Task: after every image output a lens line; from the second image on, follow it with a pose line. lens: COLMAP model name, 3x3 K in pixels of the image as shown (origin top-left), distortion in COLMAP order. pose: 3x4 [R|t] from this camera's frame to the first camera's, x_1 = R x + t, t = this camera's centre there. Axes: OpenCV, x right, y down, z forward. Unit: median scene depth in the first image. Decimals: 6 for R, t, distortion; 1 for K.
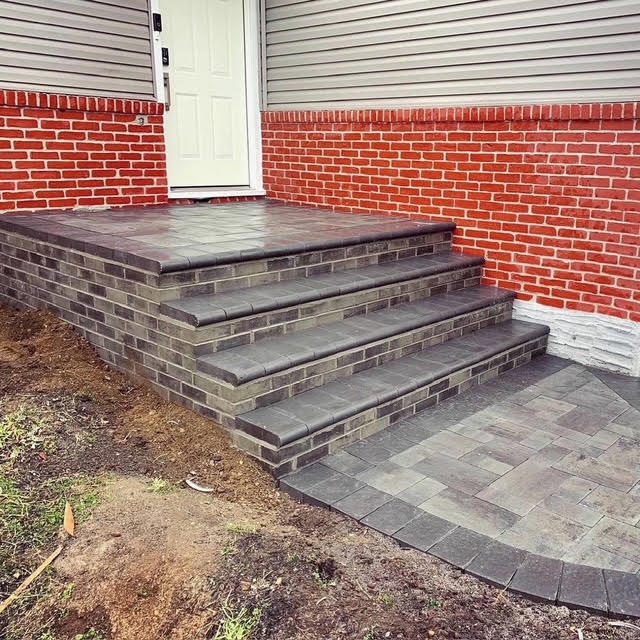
lens RADIAL K [[643.9, 0, 320.0], [0, 643.9, 320.0], [0, 0, 1]] dist [-0.006947, -0.003094]
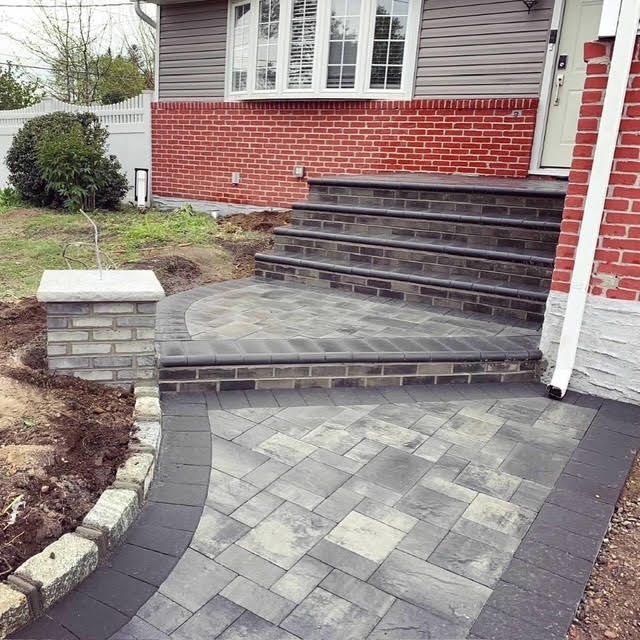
lens RADIAL K [[643.9, 0, 320.0], [0, 643.9, 320.0], [0, 0, 1]] dist [-0.006947, -0.003094]
pose [[0.188375, 0.228246, -0.955206, 1.063578], [-0.285301, 0.943392, 0.169160, -0.014222], [0.939744, 0.240656, 0.242830, 0.406074]]
